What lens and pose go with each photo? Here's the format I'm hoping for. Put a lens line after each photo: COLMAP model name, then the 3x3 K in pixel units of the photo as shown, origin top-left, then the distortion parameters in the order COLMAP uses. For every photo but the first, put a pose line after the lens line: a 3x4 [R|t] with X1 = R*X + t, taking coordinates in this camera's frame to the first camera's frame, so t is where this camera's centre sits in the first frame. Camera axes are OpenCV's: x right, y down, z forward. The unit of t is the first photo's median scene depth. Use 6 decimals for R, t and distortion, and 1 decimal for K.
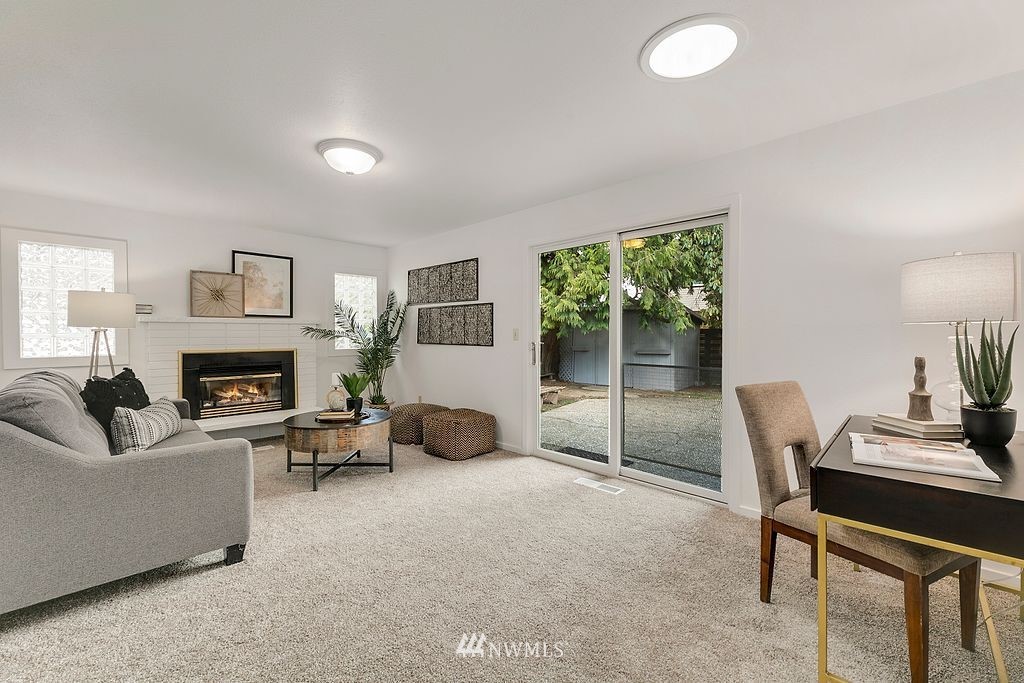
lens RADIAL K [[418.5, 0, 512.2], [0, 418.5, 337.2], [0, 0, 1]] dist [0.000762, -0.000192]
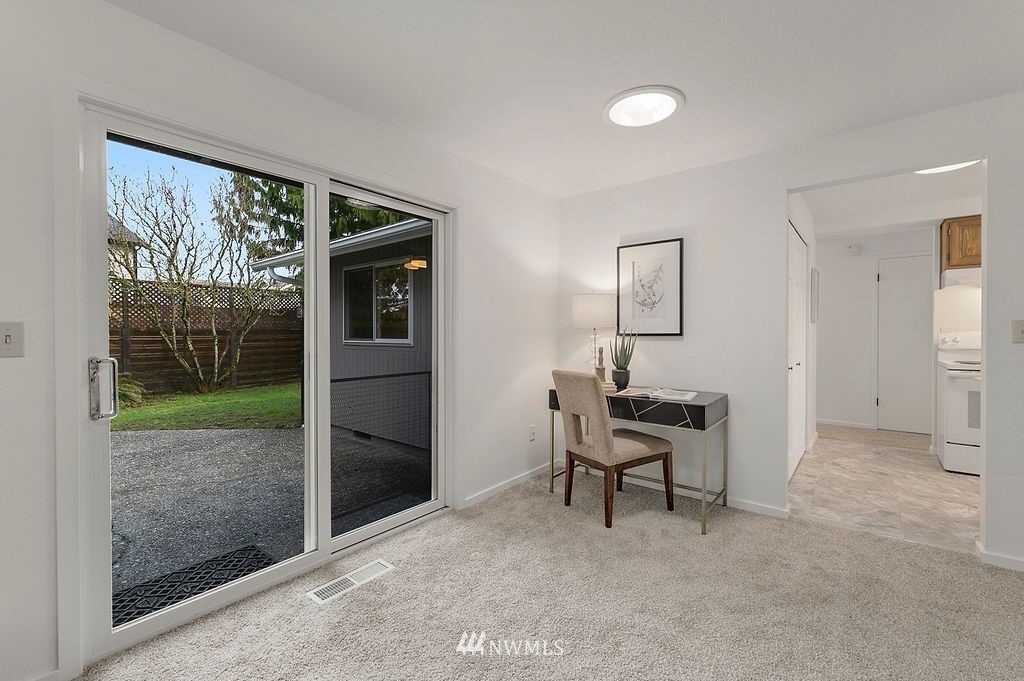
lens RADIAL K [[418.5, 0, 512.2], [0, 418.5, 336.2], [0, 0, 1]] dist [0.000762, -0.000192]
pose [[-0.077872, 0.000727, 0.996963, -0.779173], [0.010057, 0.999949, 0.000056, -0.001795], [-0.996913, 0.010030, -0.077875, 1.477803]]
